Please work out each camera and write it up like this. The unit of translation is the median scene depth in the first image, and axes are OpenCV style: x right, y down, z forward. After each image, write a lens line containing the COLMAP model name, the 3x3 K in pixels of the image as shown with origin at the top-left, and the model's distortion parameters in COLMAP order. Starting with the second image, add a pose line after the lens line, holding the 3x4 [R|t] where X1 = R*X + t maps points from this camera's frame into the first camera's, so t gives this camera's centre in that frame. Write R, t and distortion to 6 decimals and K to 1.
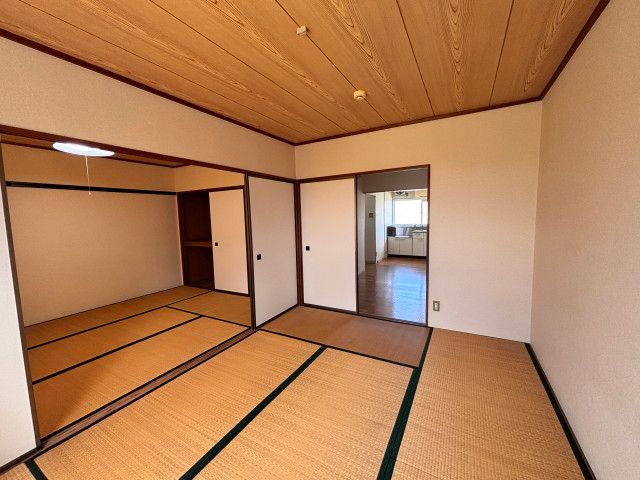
lens RADIAL K [[260.7, 0, 320.0], [0, 260.7, 240.0], [0, 0, 1]] dist [-0.001978, -0.000204]
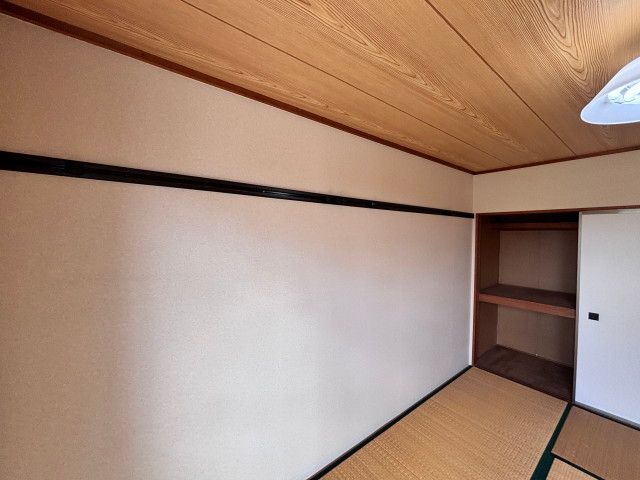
lens RADIAL K [[256.6, 0, 320.1], [0, 256.6, 236.9], [0, 0, 1]] dist [-0.001329, -0.000121]
pose [[0.915467, 0.060509, -0.397817, -0.691626], [-0.099563, 0.991951, -0.078239, -0.043422], [0.389881, 0.111233, 0.914123, 0.318290]]
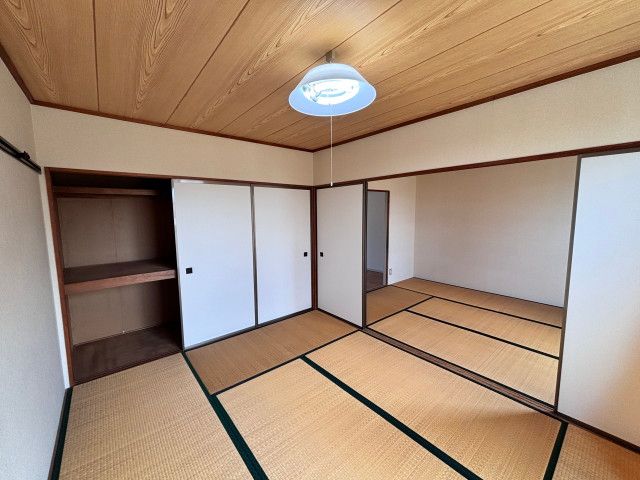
lens RADIAL K [[260.7, 0, 320.0], [0, 260.7, 240.0], [0, 0, 1]] dist [-0.001978, -0.000204]
pose [[0.361546, -0.060310, 0.930402, -0.834430], [0.101495, 0.994521, 0.025026, -0.036373], [-0.926814, 0.085383, 0.365686, 0.496041]]
